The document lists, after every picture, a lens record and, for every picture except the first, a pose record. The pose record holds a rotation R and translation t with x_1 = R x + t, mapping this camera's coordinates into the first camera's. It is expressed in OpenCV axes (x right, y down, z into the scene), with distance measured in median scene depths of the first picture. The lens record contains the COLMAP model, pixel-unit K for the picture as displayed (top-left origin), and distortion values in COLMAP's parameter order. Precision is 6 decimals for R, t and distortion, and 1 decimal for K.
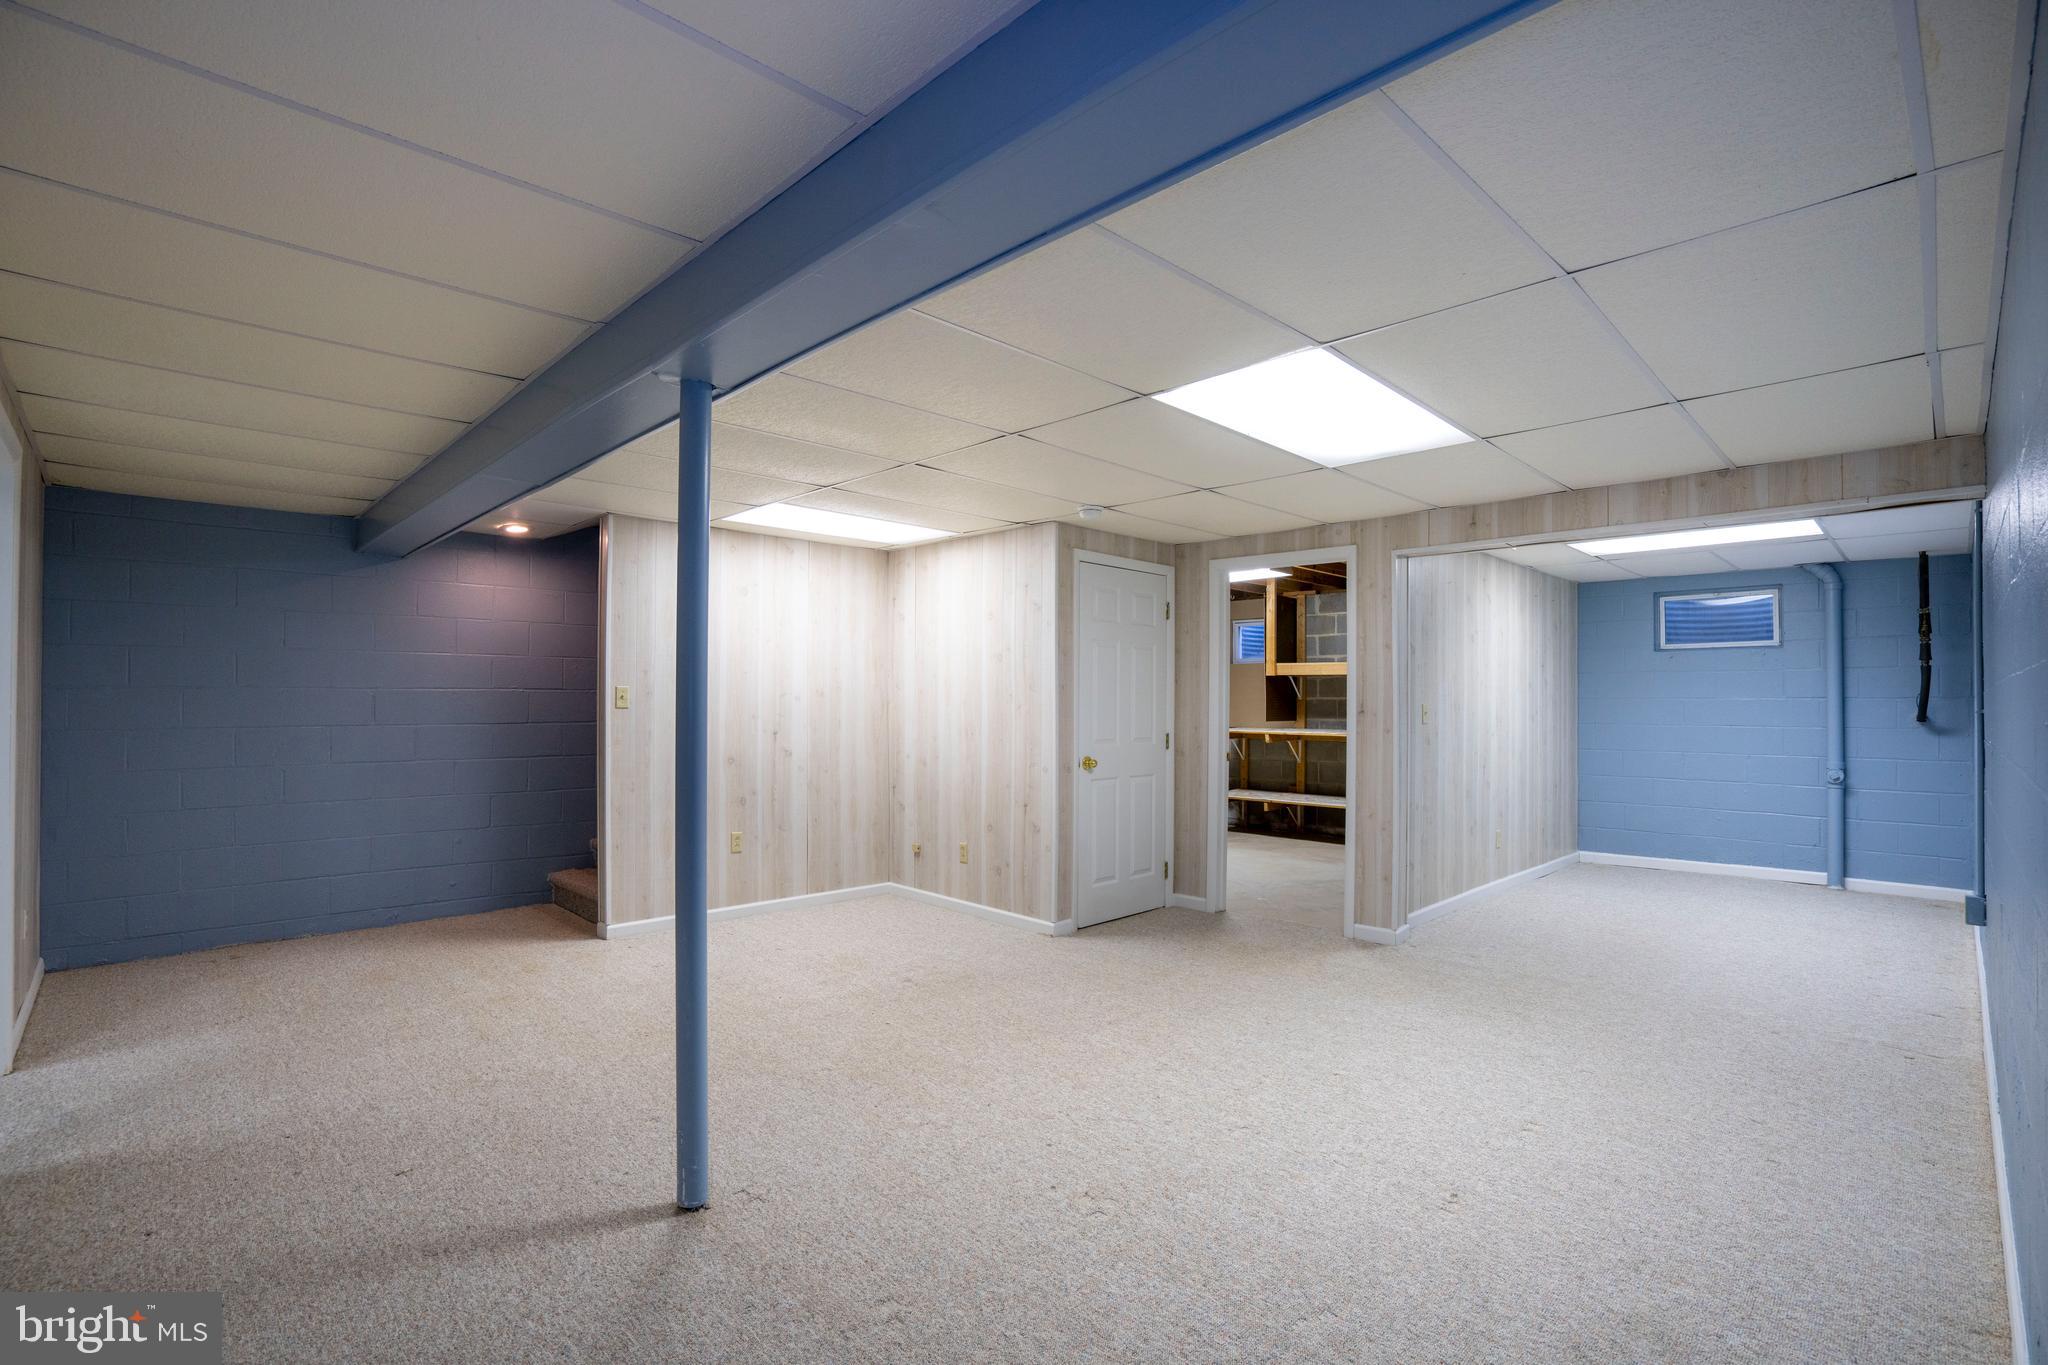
lens RADIAL K [[942.2, 0, 1015.9], [0, 942.2, 683.3], [0, 0, 1]] dist [-0.050934, 0.010924]
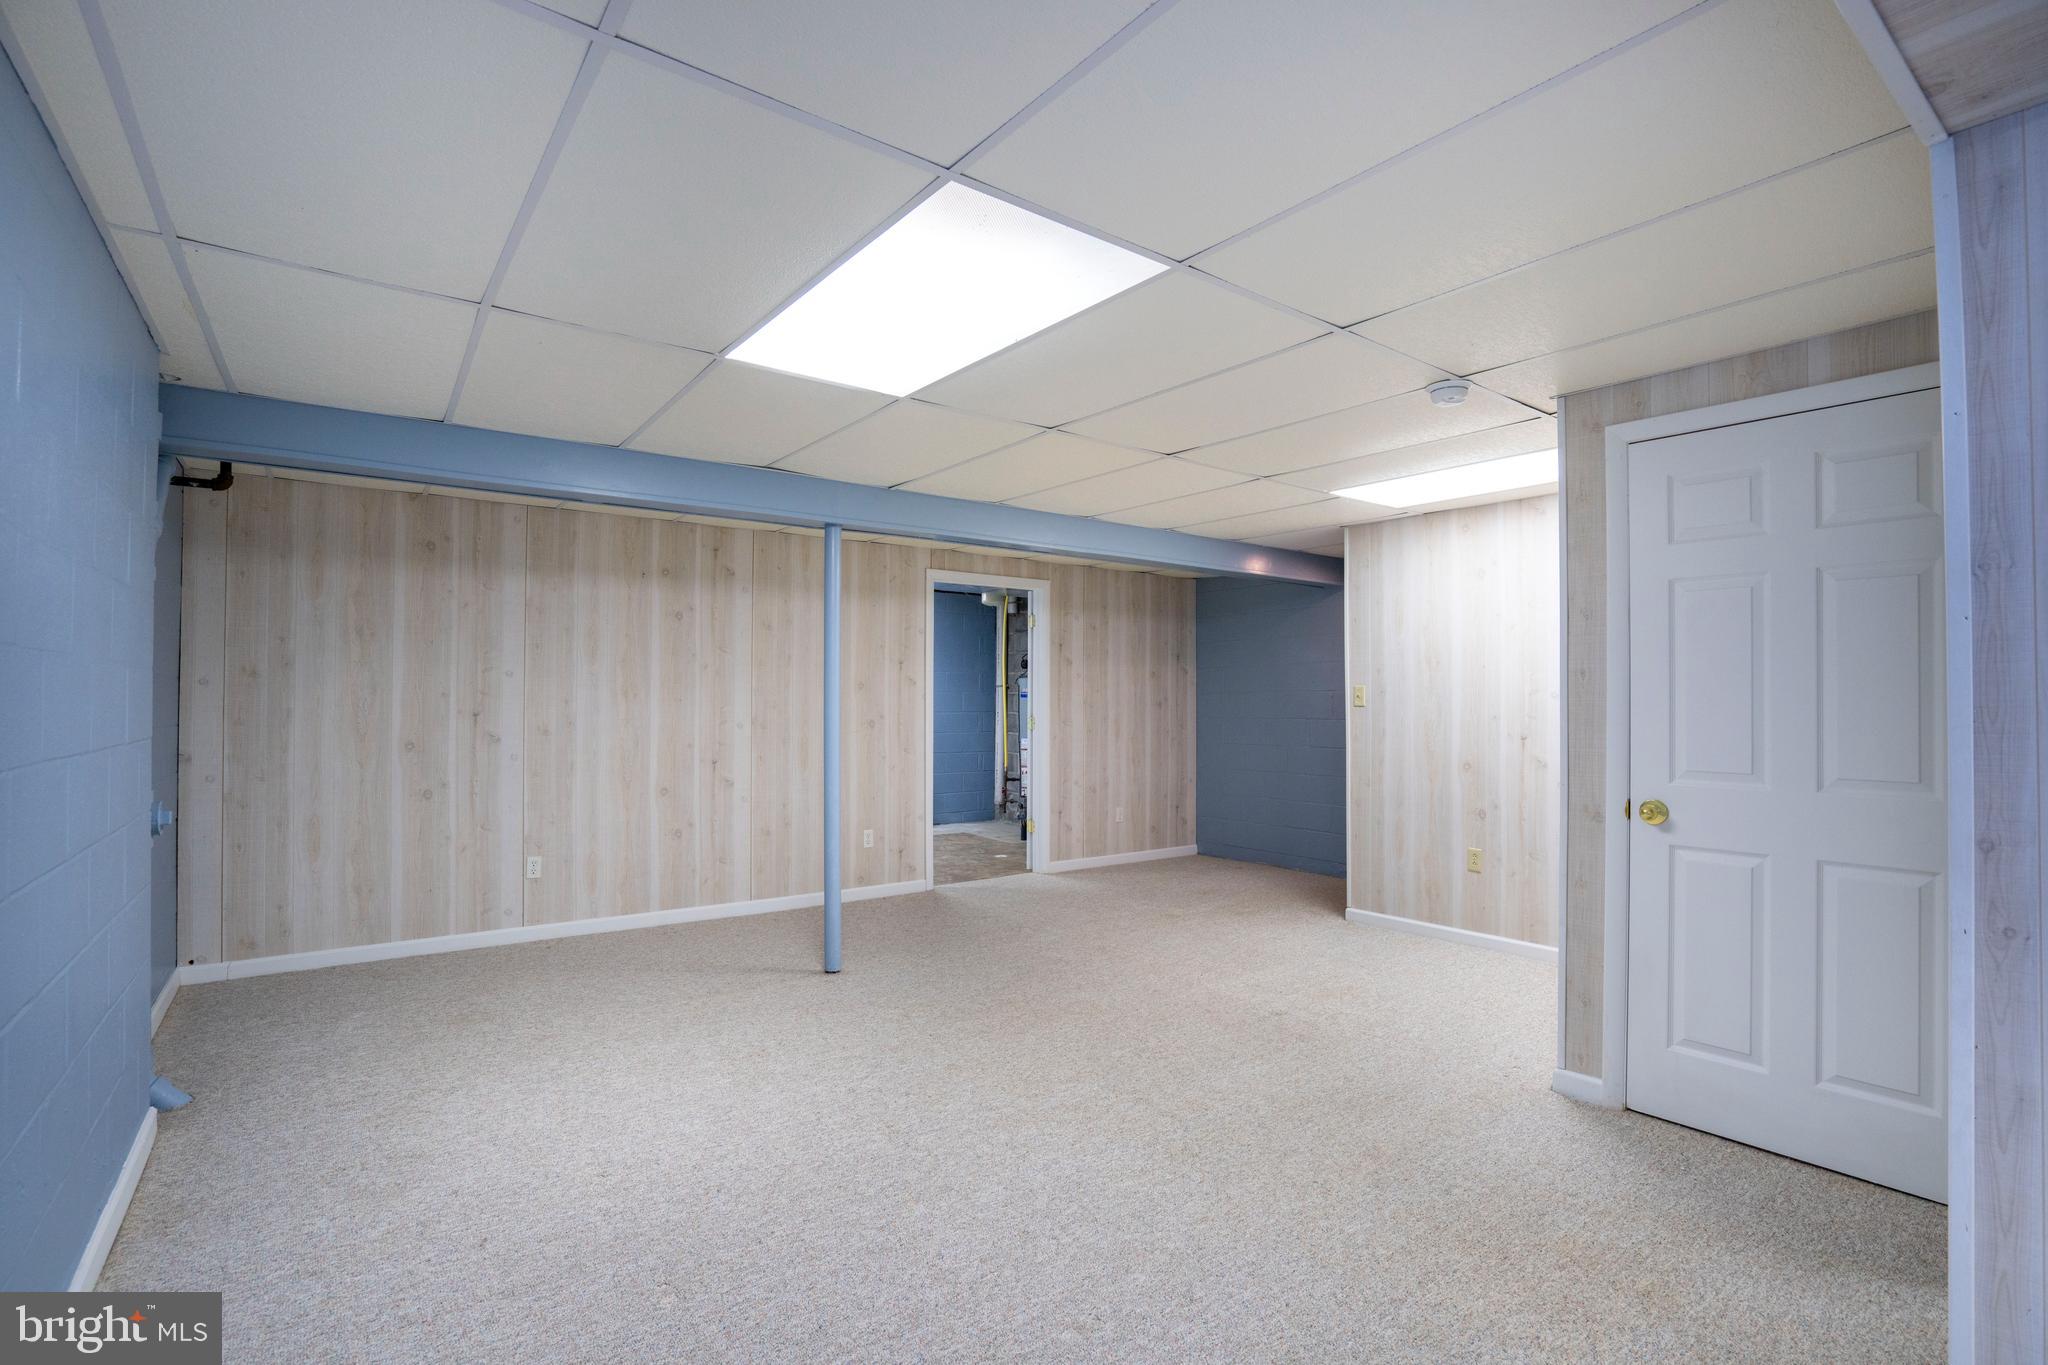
lens RADIAL K [[942.2, 0, 1022.3], [0, 942.2, 681.2], [0, 0, 1]] dist [-0.050934, 0.010924]
pose [[-0.126728, -0.023237, -0.991665, 0.681816], [0.016979, 0.999528, -0.025591, 0.018652], [0.991792, -0.020080, -0.126273, 0.753934]]
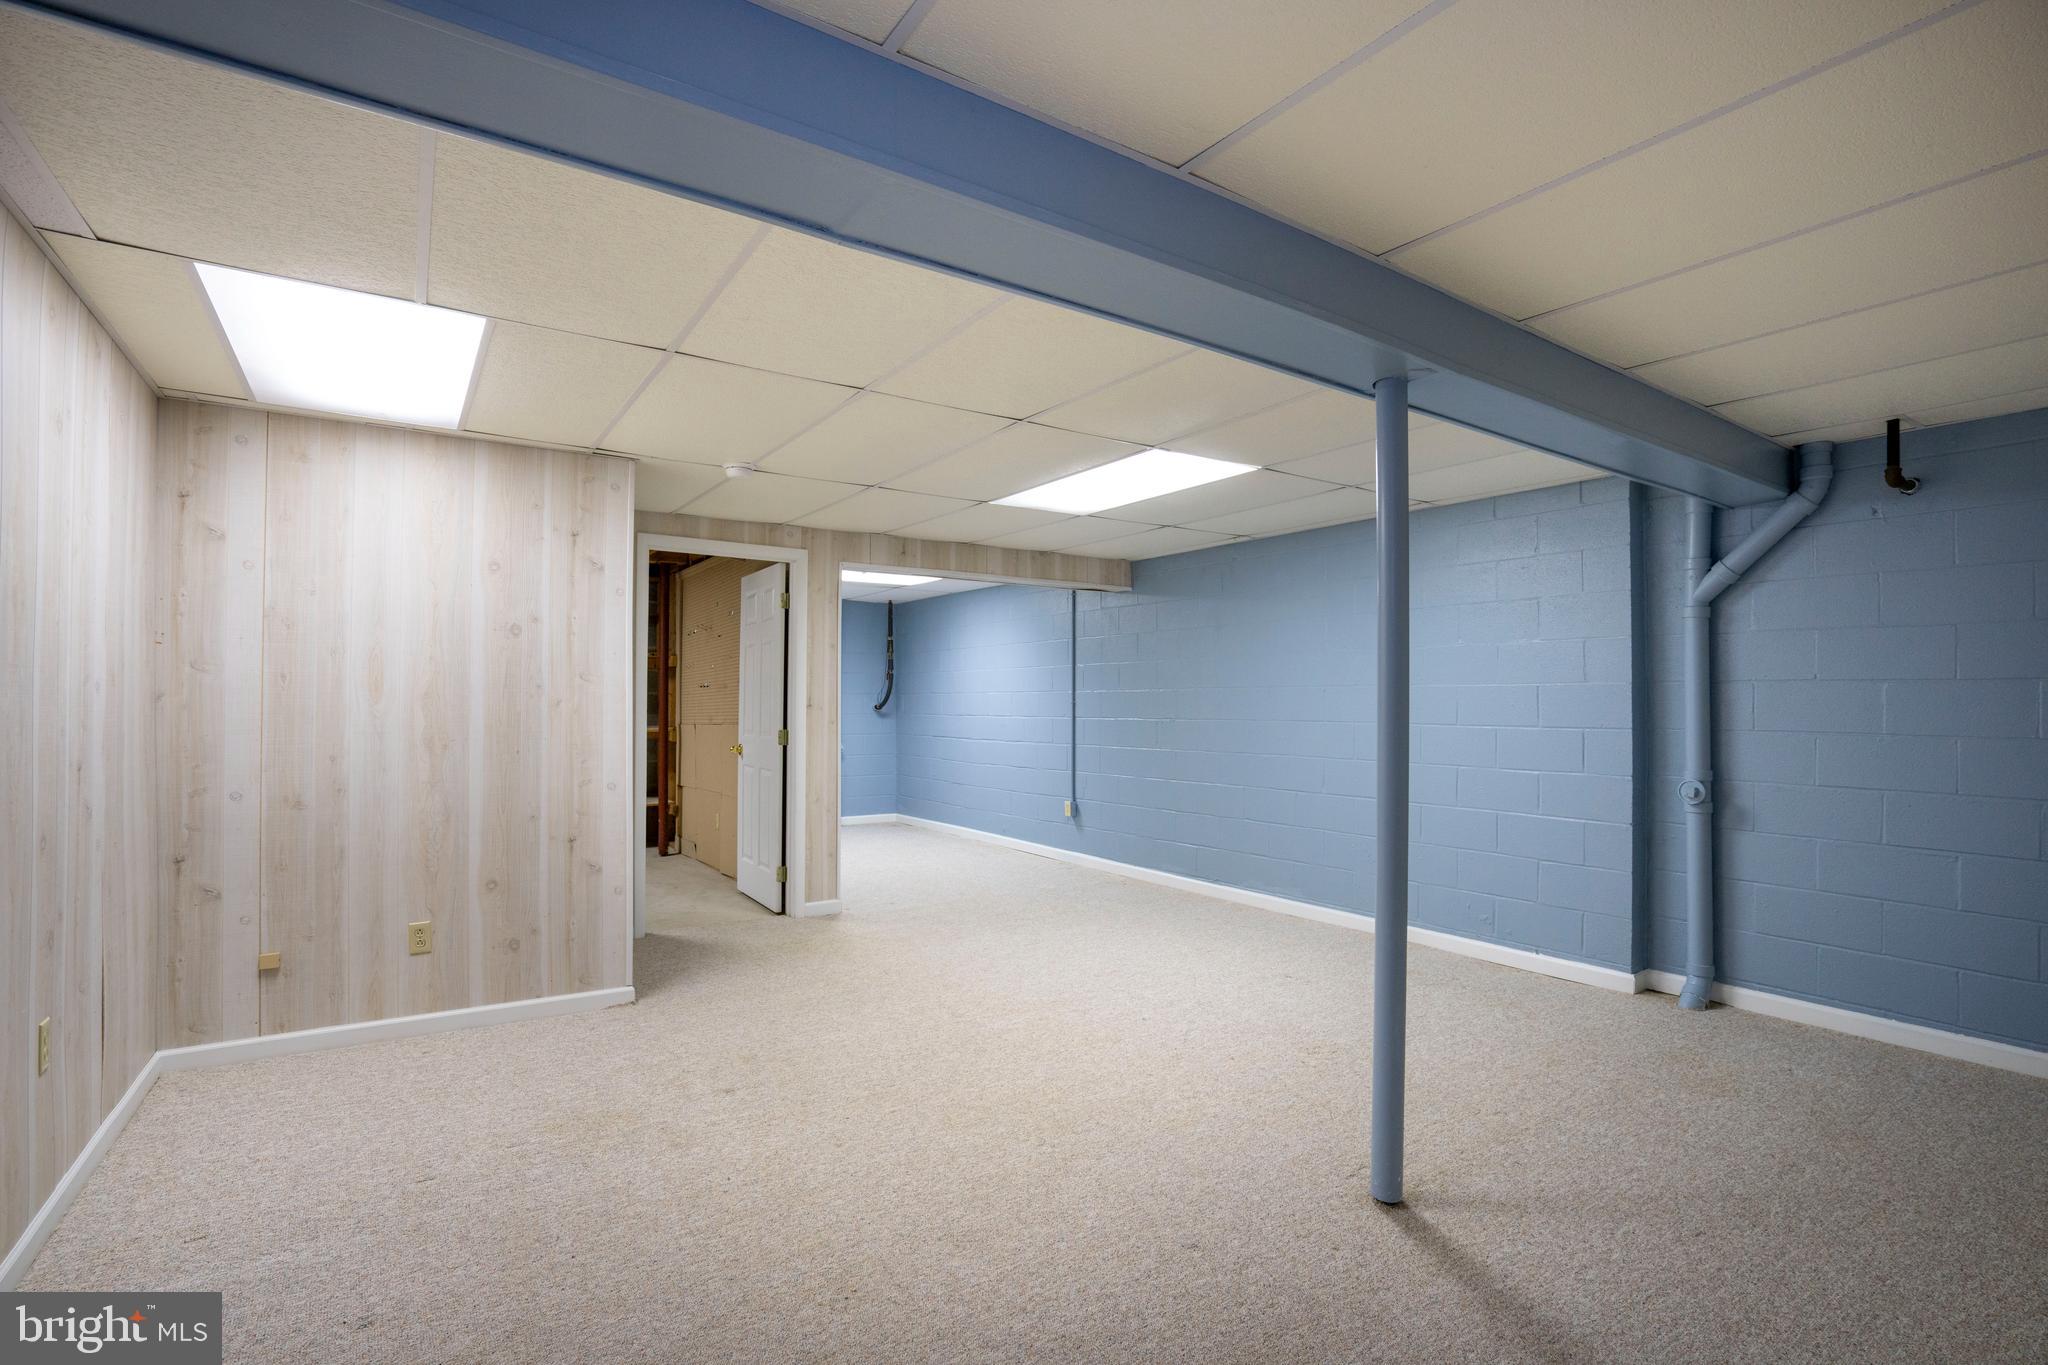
lens RADIAL K [[942.2, 0, 1020.1], [0, 942.2, 684.9], [0, 0, 1]] dist [-0.050934, 0.010924]
pose [[0.180154, 0.011270, 0.983574, -0.658272], [-0.023334, 0.999702, -0.007181, 0.009397], [-0.983362, -0.021657, 0.180363, 0.568826]]
